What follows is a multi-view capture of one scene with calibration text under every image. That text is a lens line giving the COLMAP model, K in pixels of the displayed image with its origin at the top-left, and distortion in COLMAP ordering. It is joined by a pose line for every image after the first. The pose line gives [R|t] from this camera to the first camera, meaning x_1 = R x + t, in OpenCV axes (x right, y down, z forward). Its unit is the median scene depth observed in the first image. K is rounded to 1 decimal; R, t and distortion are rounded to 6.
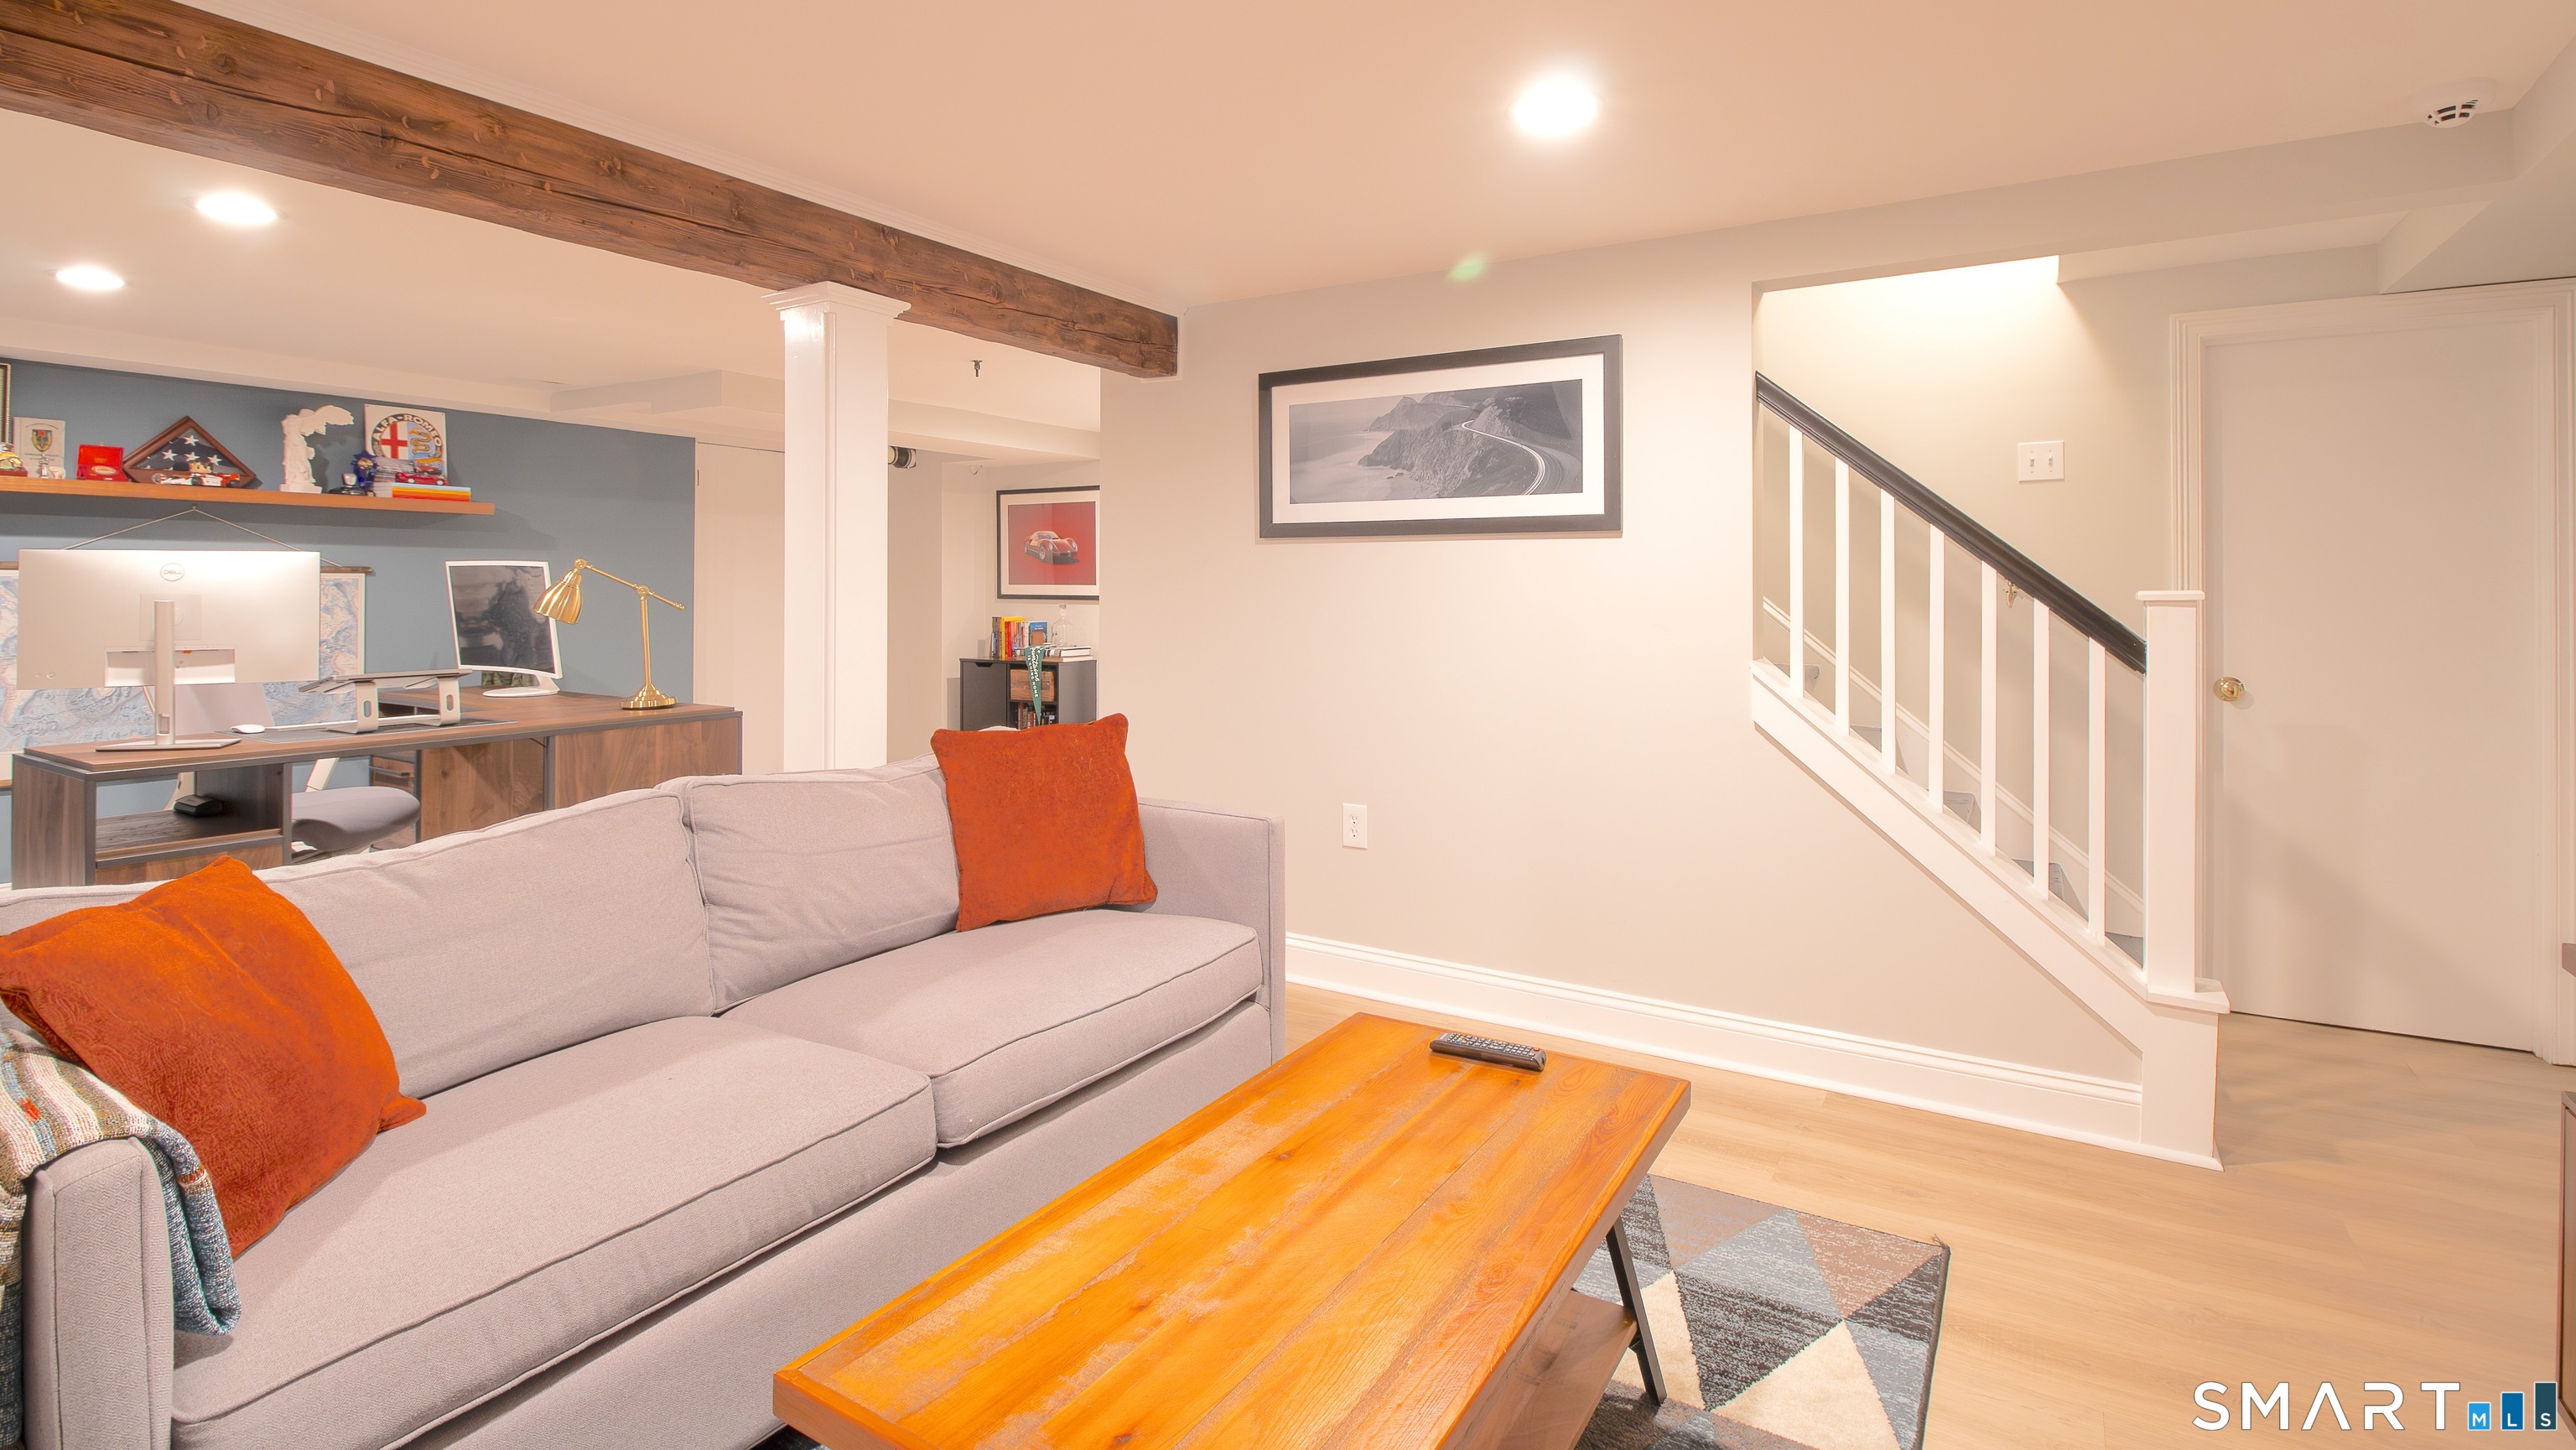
lens RADIAL K [[1190.3, 0, 1297.8], [0, 1190.3, 581.4], [0, 0, 1]] dist [0.000545, -0.013772]
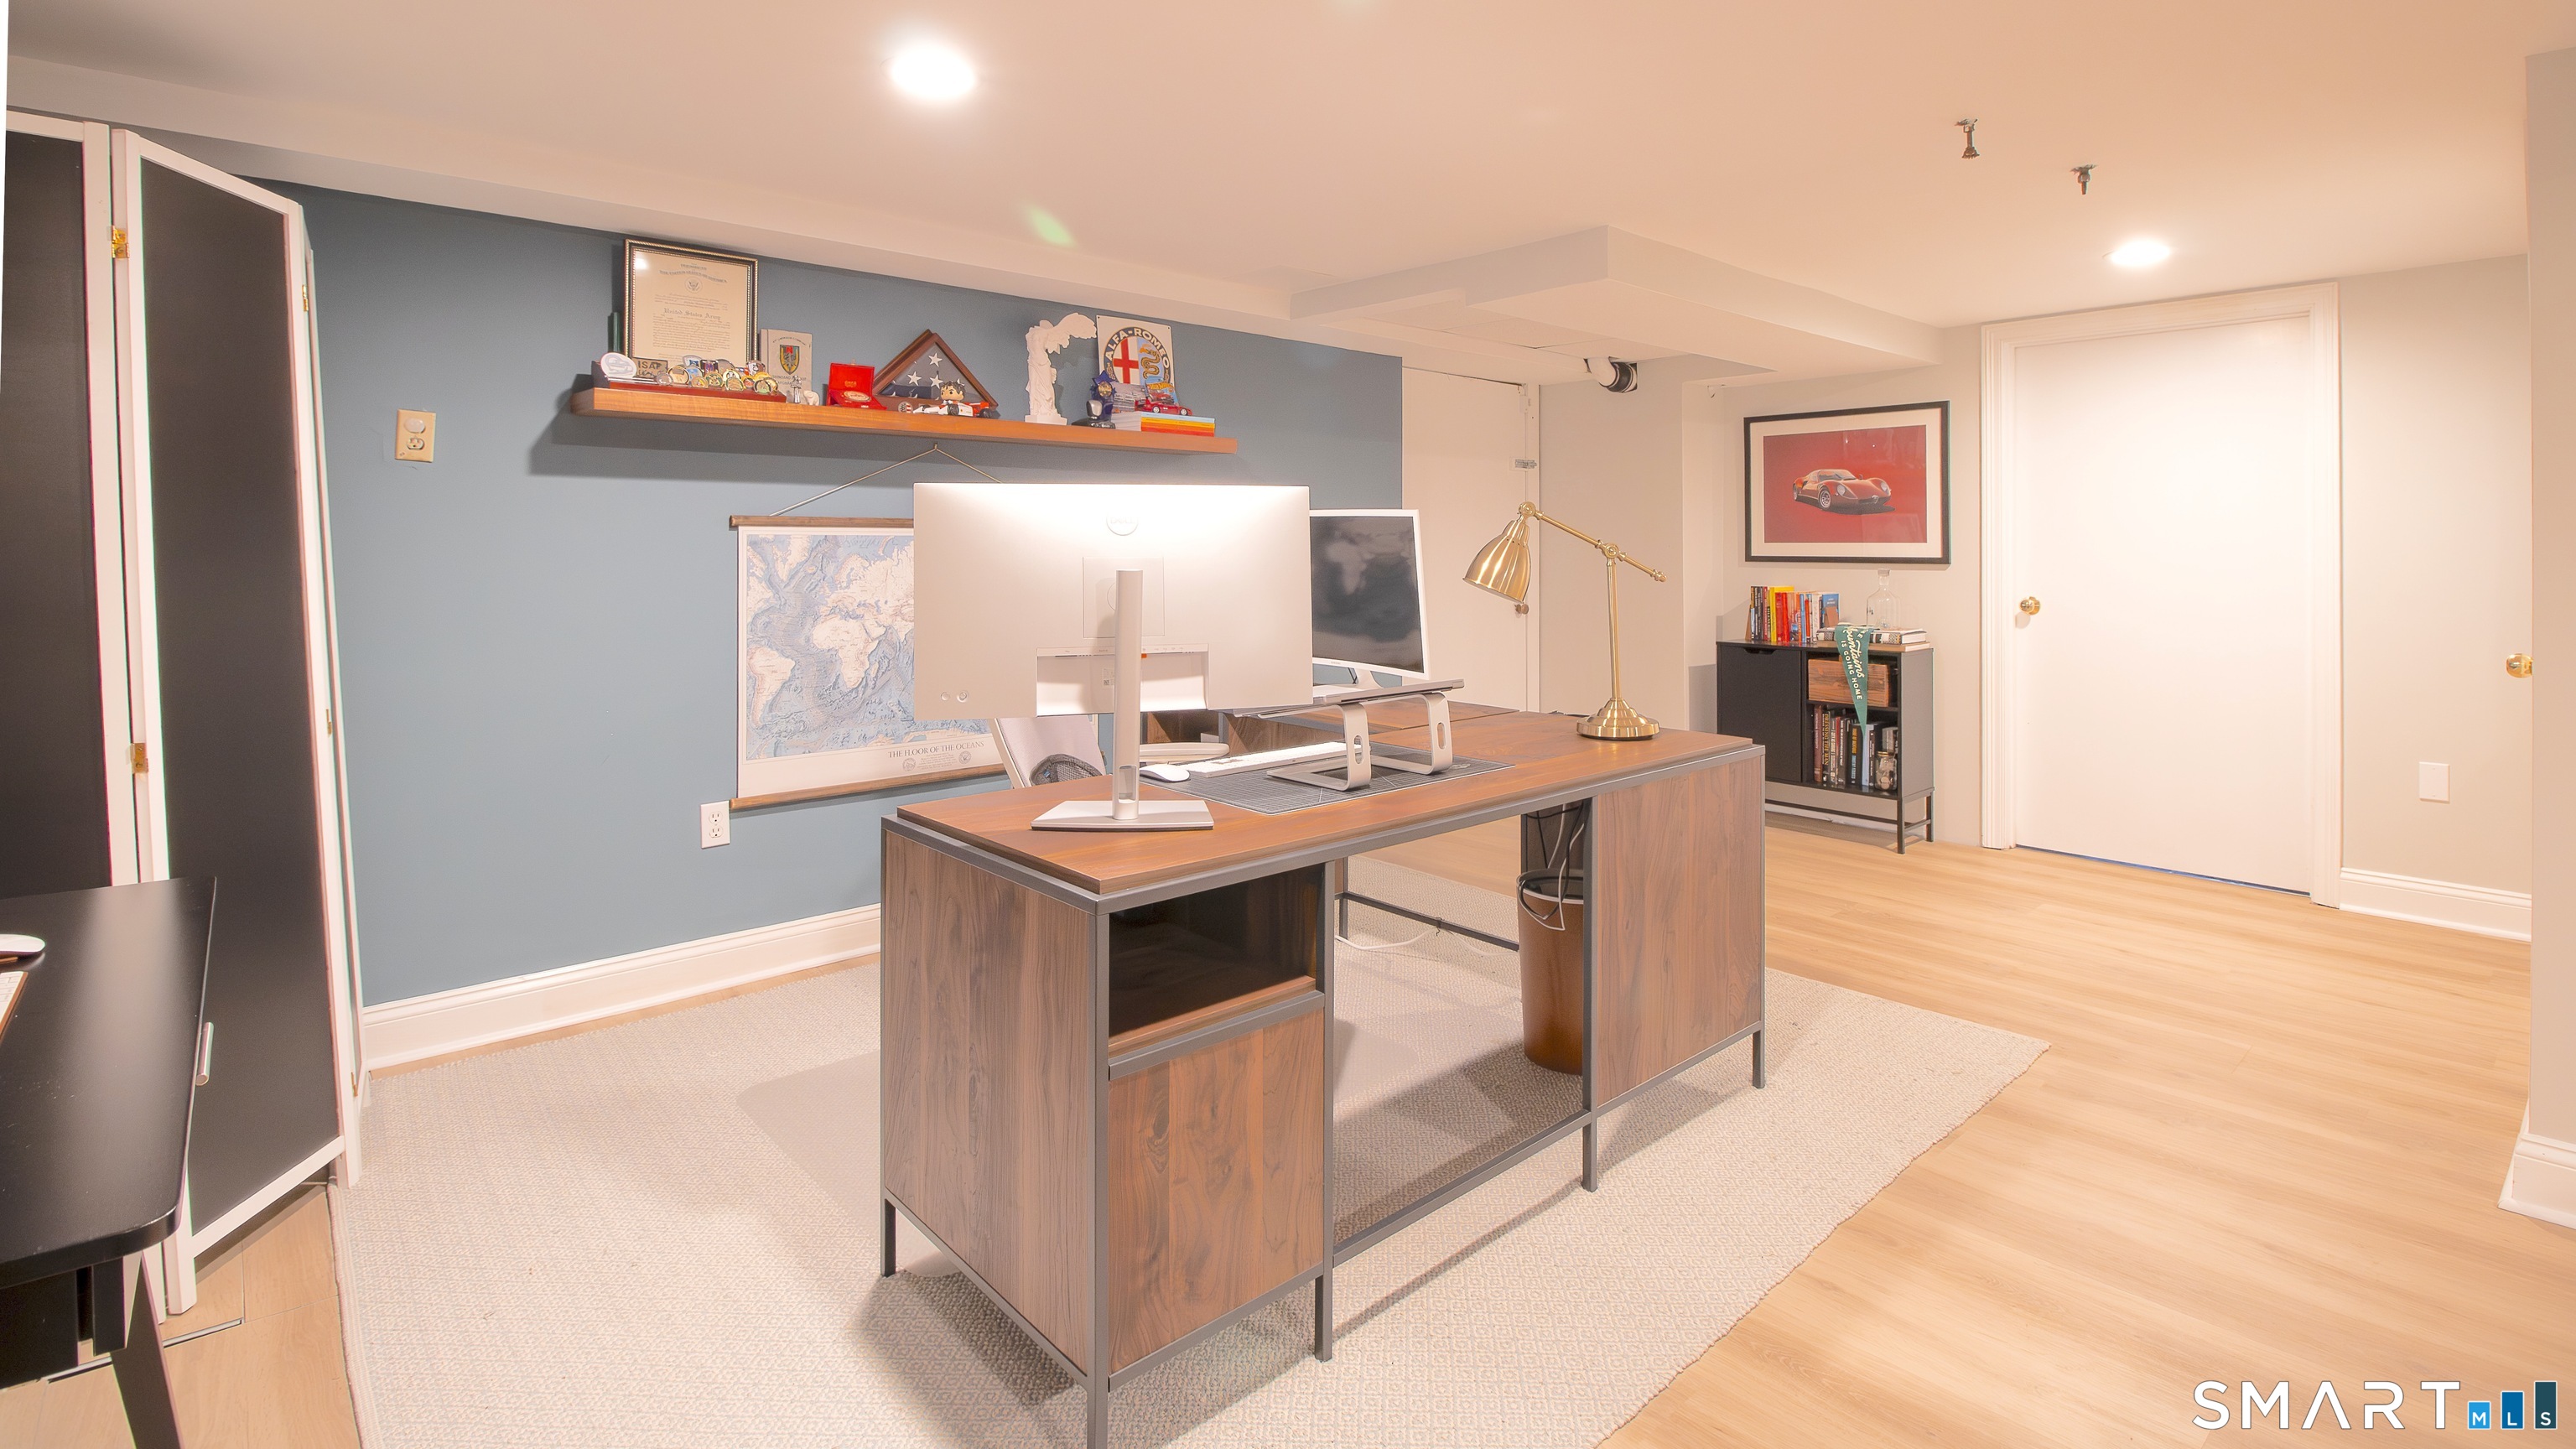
lens RADIAL K [[1189.3, 0, 1296.7], [0, 1189.3, 541.6], [0, 0, 1]] dist [0.000047, -0.000036]
pose [[0.957509, -0.003658, -0.288381, -0.453493], [0.003635, 0.999993, -0.000617, 0.002027], [0.288382, -0.000457, 0.957515, 0.294750]]
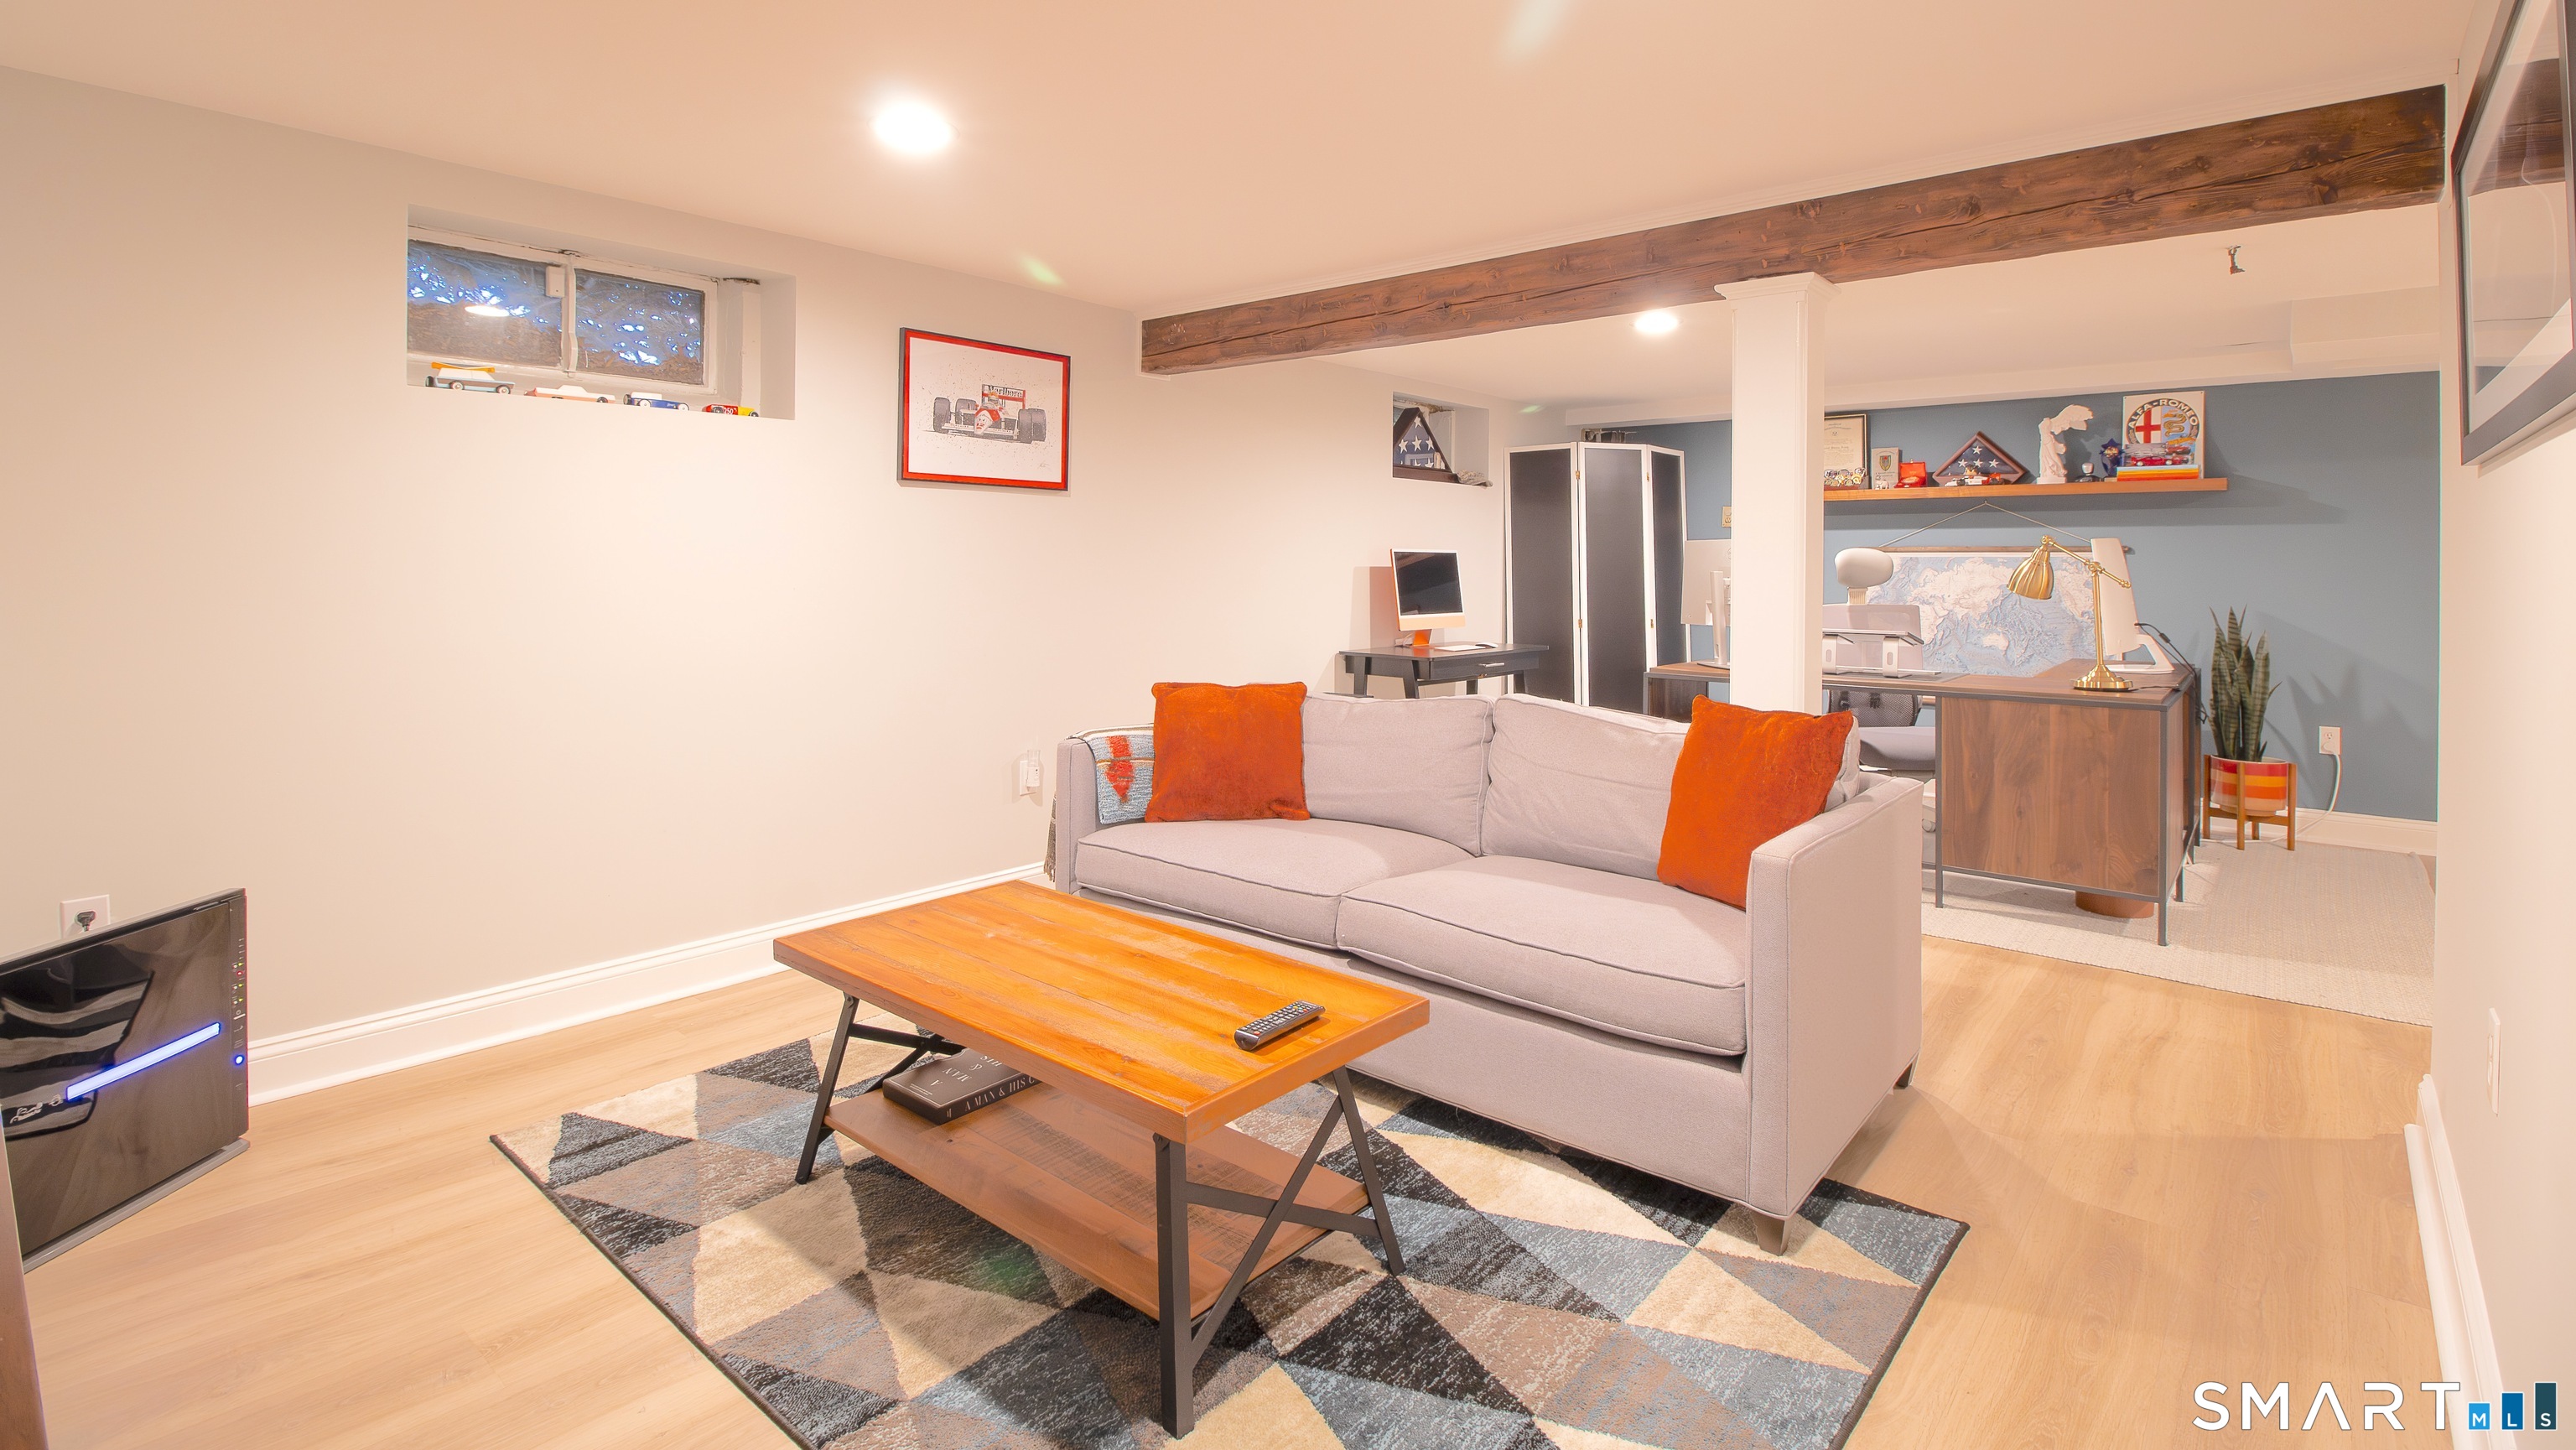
lens RADIAL K [[1190.3, 0, 1297.8], [0, 1190.3, 581.4], [0, 0, 1]] dist [0.000545, -0.013772]
pose [[-0.159094, 0.013945, -0.987165, 0.431139], [0.001031, 0.999902, 0.013959, 0.004466], [0.987263, 0.001203, -0.159093, 0.444897]]
